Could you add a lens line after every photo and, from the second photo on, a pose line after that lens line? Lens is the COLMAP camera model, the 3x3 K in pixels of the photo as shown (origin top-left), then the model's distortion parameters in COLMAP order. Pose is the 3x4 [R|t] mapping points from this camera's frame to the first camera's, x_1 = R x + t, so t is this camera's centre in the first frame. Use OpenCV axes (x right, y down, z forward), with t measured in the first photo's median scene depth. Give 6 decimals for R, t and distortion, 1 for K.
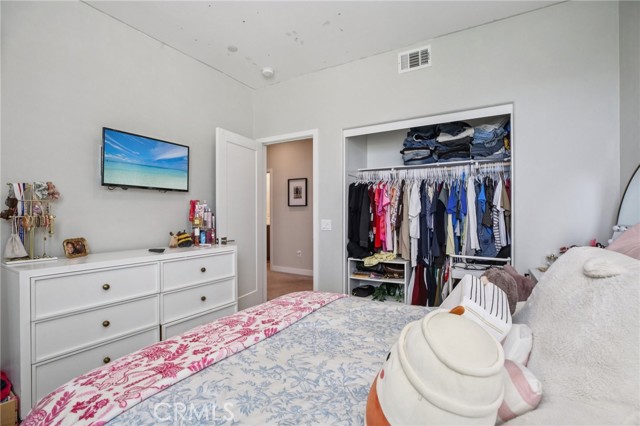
lens RADIAL K [[291.0, 0, 316.6], [0, 291.0, 210.7], [0, 0, 1]] dist [-0.001317, 0.000112]
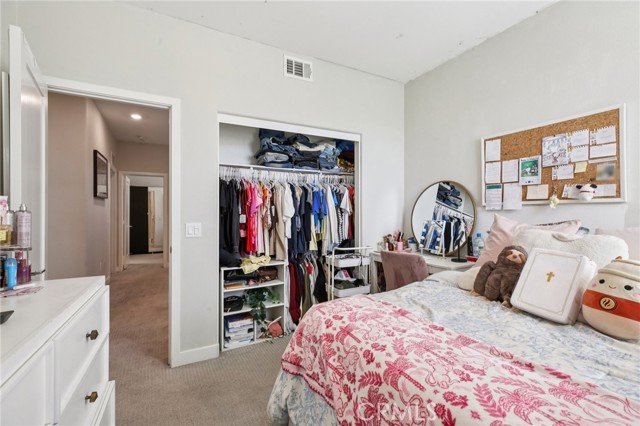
lens RADIAL K [[291.0, 0, 317.1], [0, 291.0, 215.1], [0, 0, 1]] dist [-0.001317, 0.000112]
pose [[0.517377, -0.004563, 0.855745, -0.496781], [-0.000875, 0.999982, 0.005861, 0.005547], [-0.855757, -0.003781, 0.517364, 0.364494]]
